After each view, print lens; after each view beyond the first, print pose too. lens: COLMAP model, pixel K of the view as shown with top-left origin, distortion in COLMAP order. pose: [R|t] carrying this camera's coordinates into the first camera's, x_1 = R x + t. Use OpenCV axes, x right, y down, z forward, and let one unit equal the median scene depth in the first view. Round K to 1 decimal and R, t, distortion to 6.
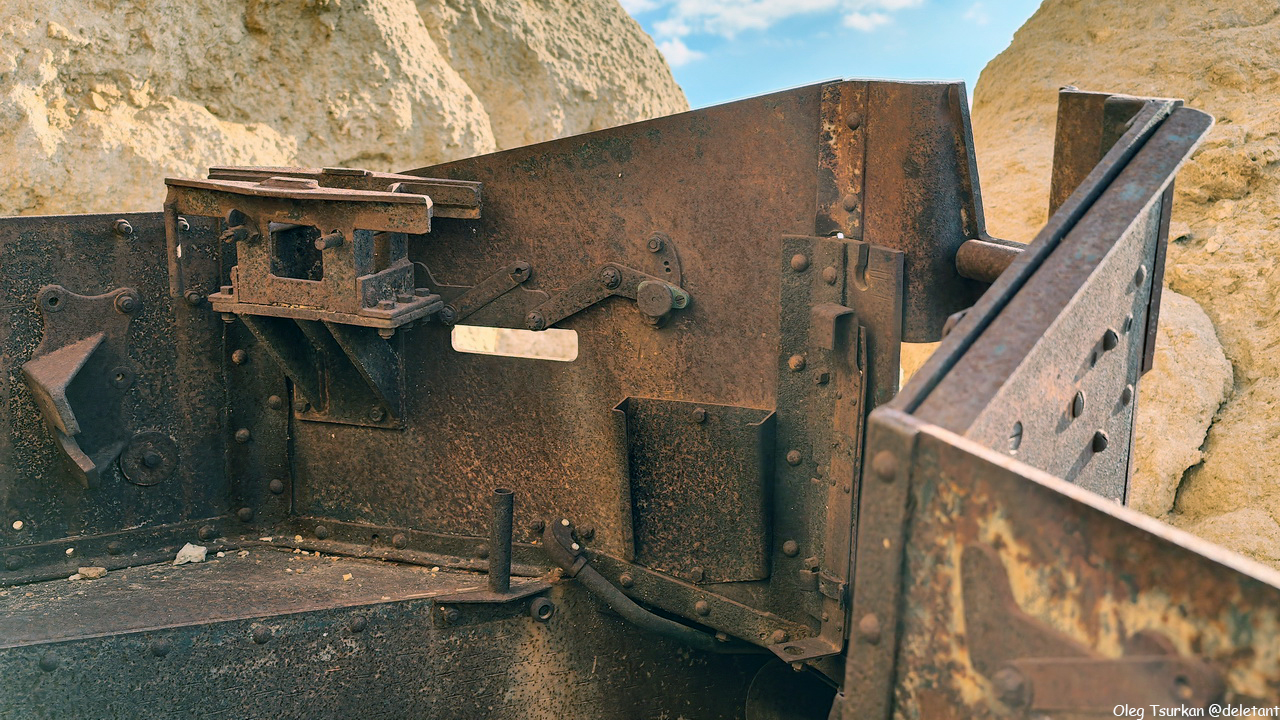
lens RADIAL K [[1364.3, 0, 647.1], [0, 1364.3, 352.0], [0, 0, 1]] dist [0.059675, -0.126966]
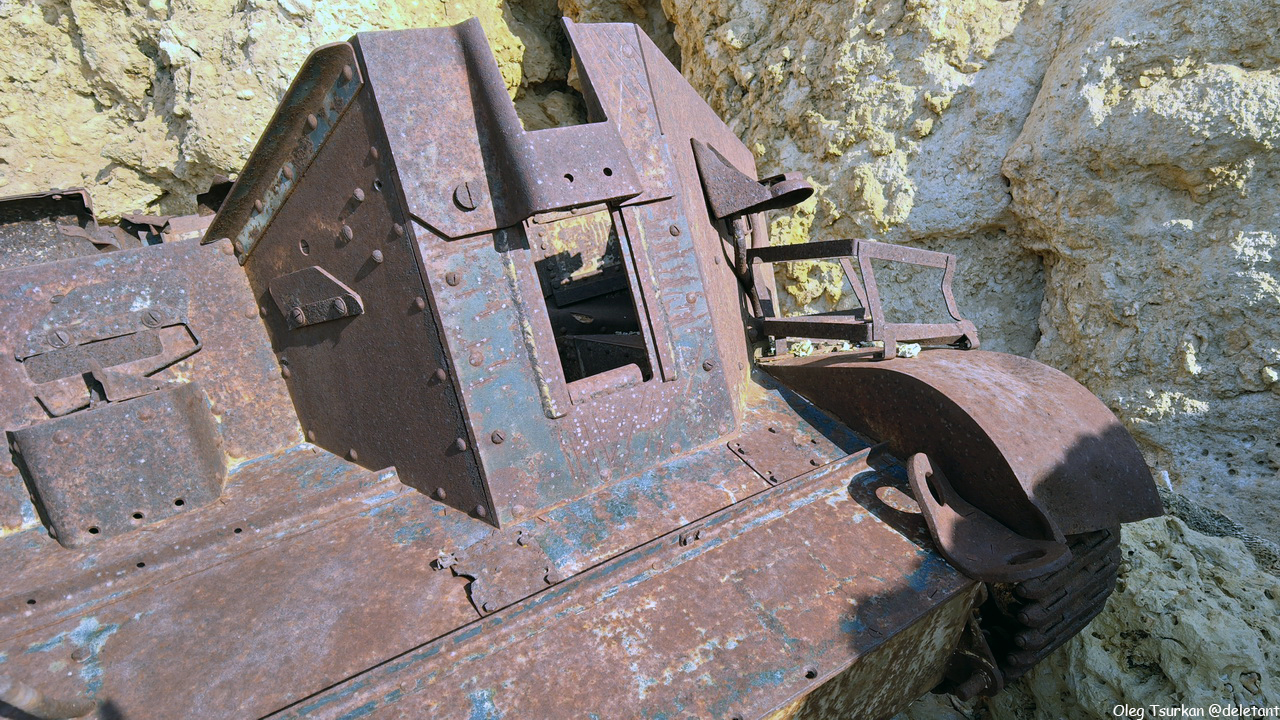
lens RADIAL K [[793.5, 0, 725.7], [0, 793.5, 377.1], [0, 0, 1]] dist [0.002211, -0.001877]
pose [[0.067681, 0.159297, -0.984908, 0.488997], [-0.011006, 0.987231, 0.158916, 0.007384], [0.997646, 0.000084, 0.068570, 0.469145]]
